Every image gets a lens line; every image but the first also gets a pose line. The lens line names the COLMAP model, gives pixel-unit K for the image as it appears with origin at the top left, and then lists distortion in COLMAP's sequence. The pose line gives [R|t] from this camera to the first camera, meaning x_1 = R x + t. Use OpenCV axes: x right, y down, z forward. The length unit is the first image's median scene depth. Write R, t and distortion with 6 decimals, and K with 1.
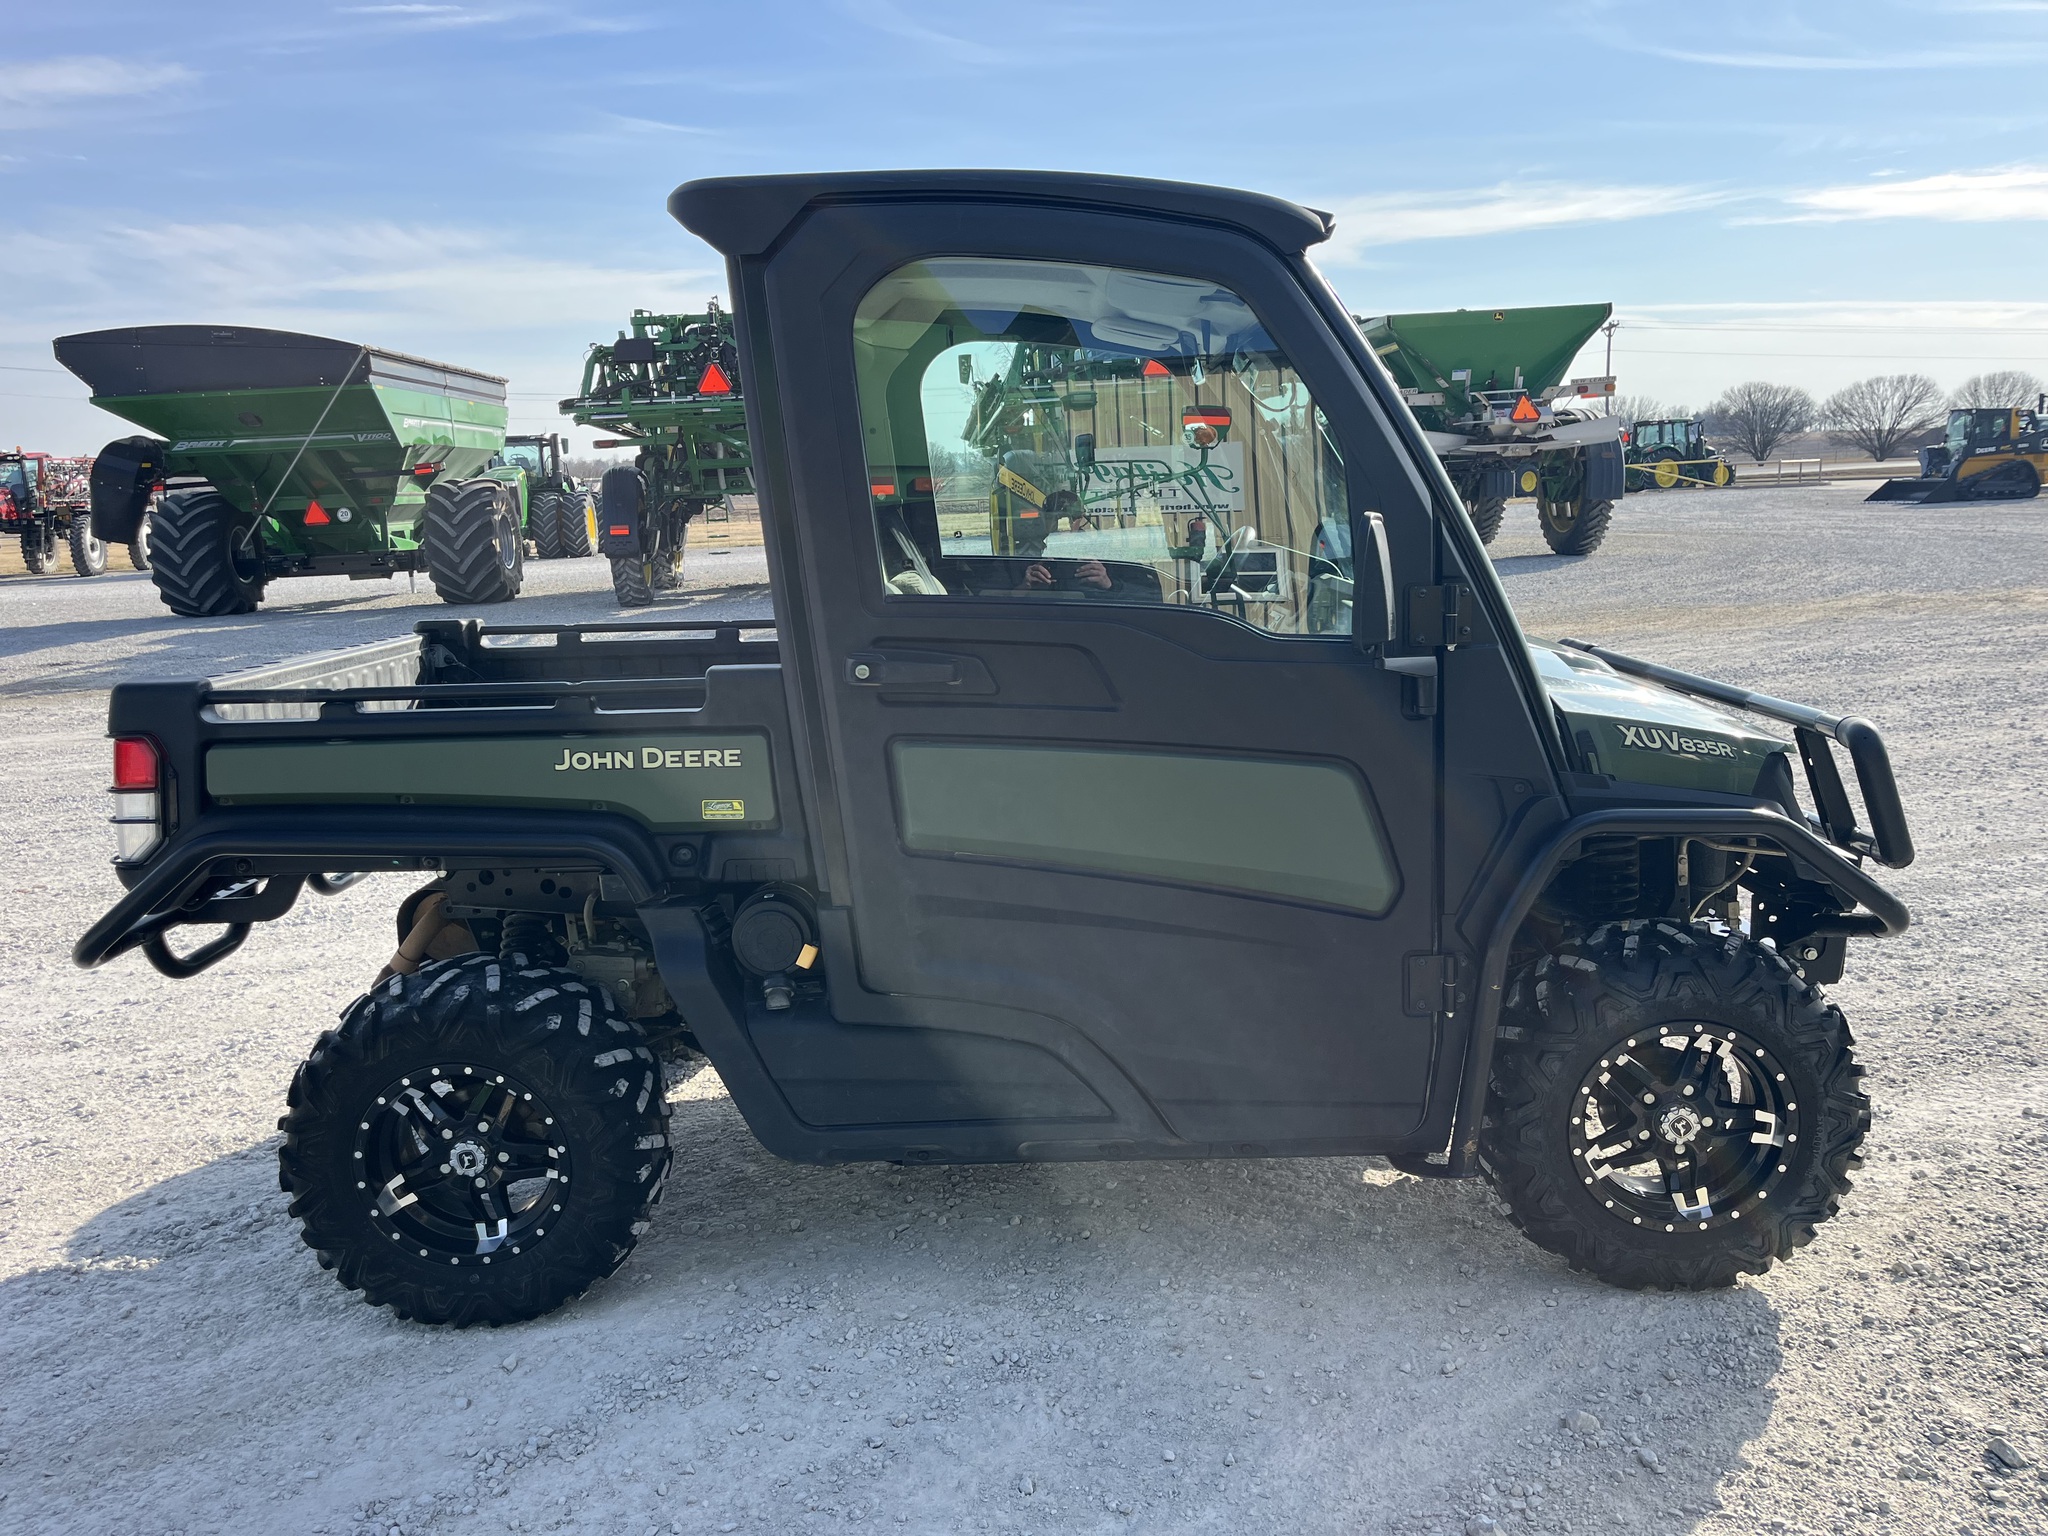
lens RADIAL K [[1574.1, 0, 1013.7], [0, 1574.1, 755.5], [0, 0, 1]] dist [0.087030, -0.118483]
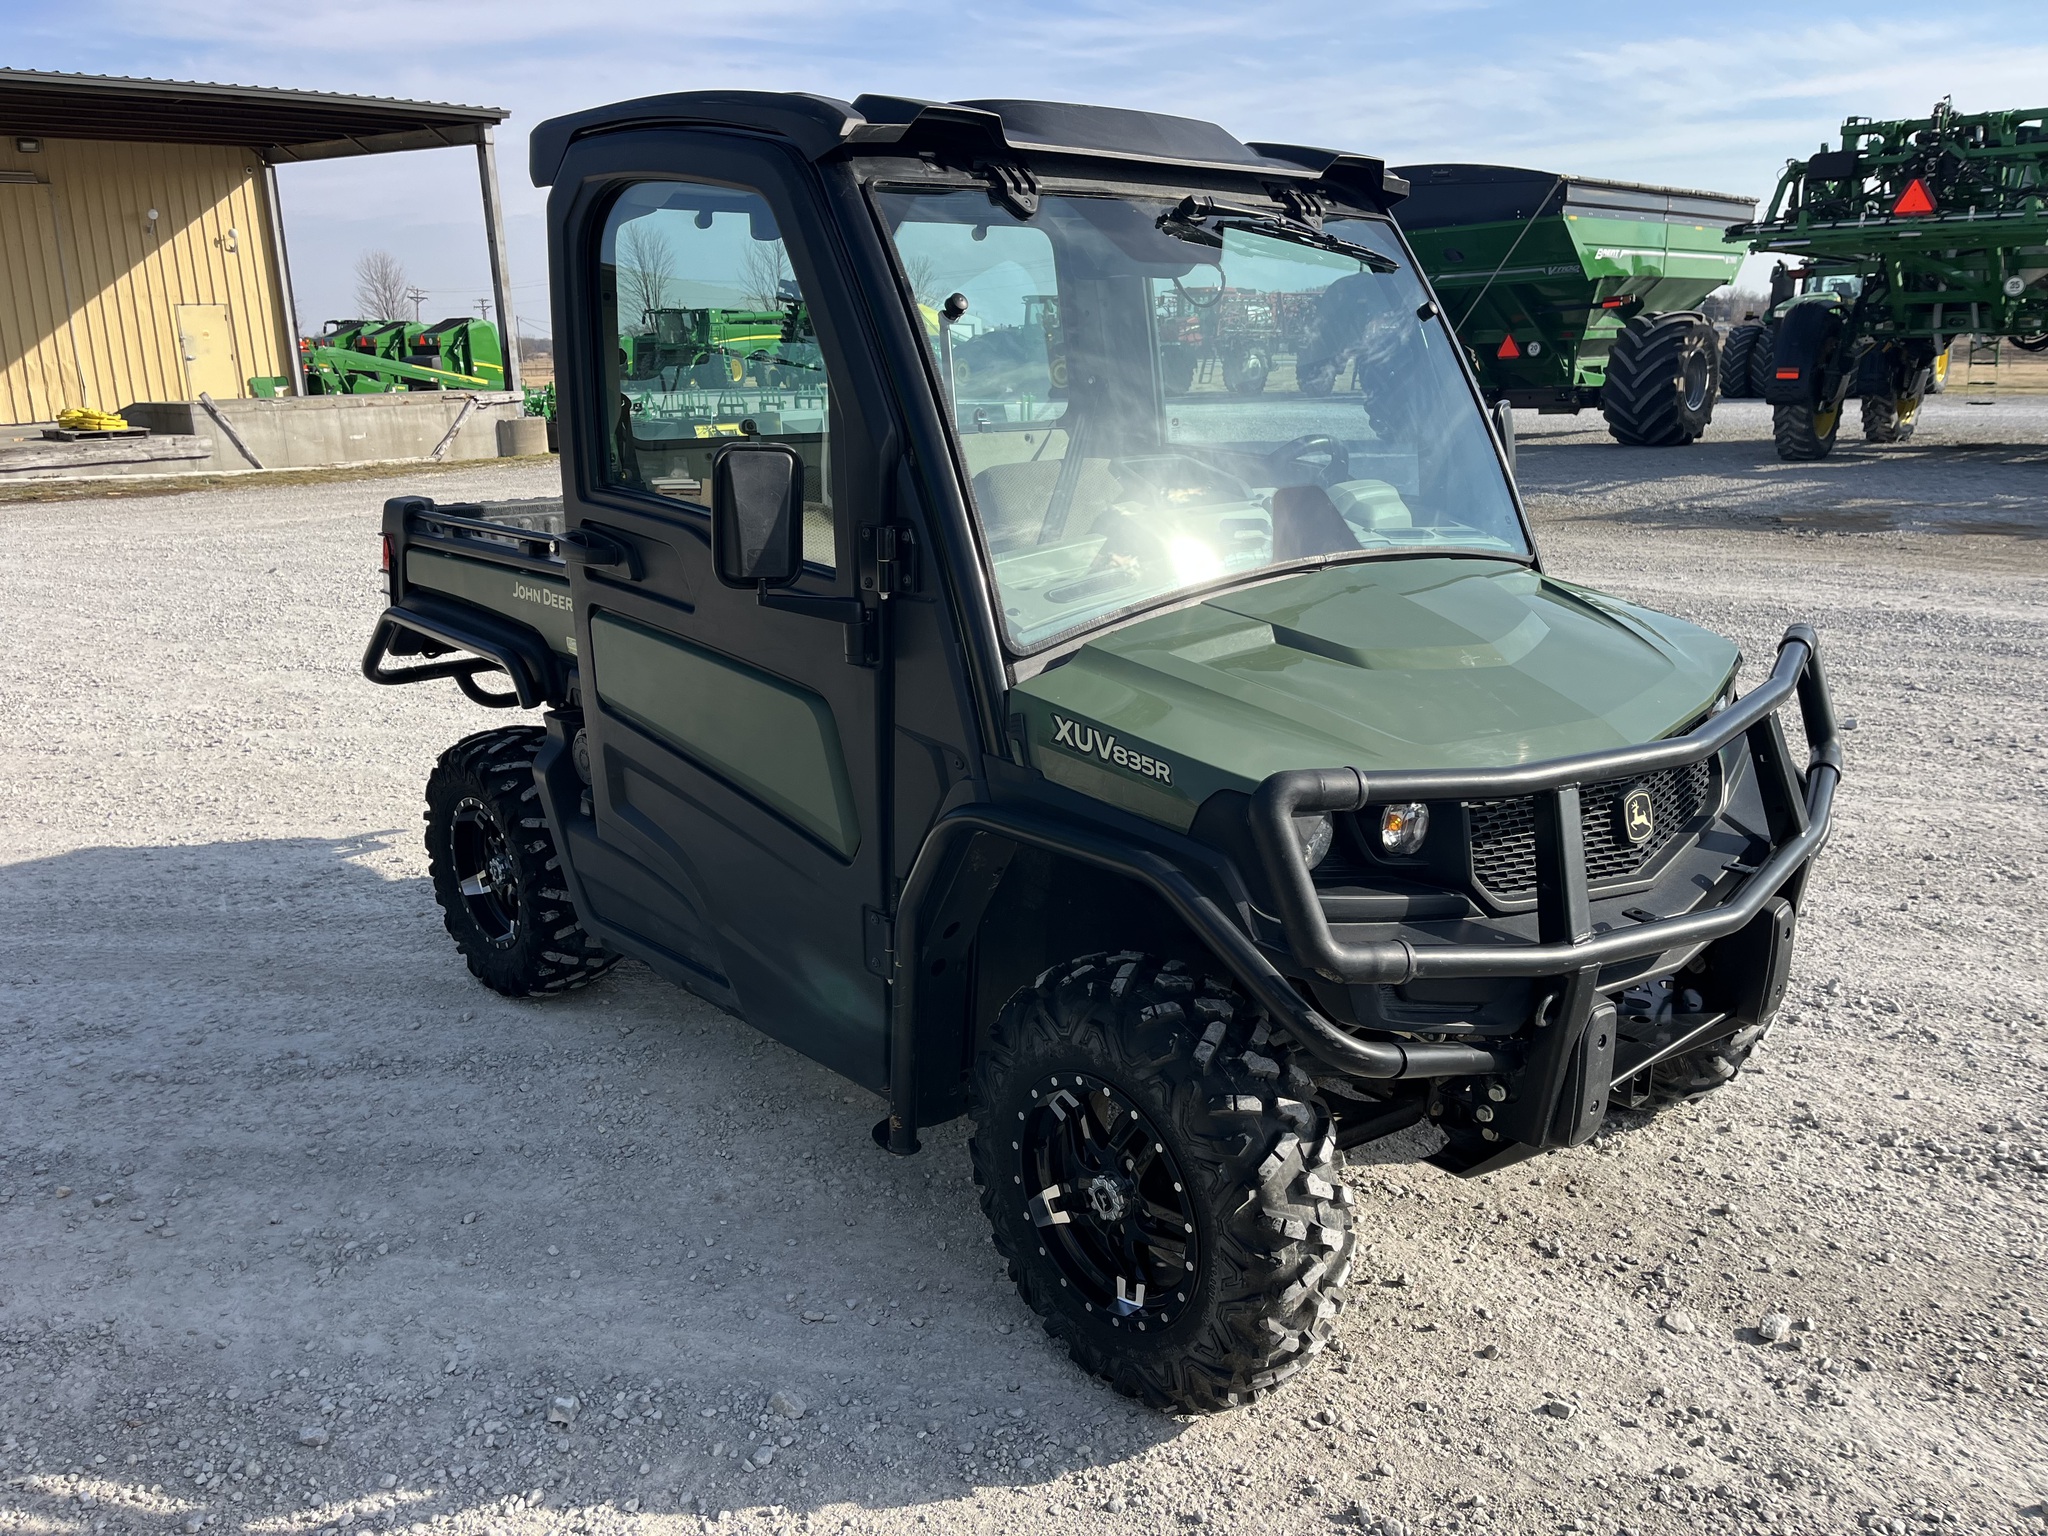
lens RADIAL K [[1604.0, 0, 1024.0], [0, 1604.0, 768.0], [0, 0, 1]] dist [0.071295, -0.136991]
pose [[0.676010, 0.209773, -0.706403, 0.145328], [-0.130762, 0.977560, 0.165160, -0.019398], [0.725197, -0.019279, 0.688271, 0.059654]]
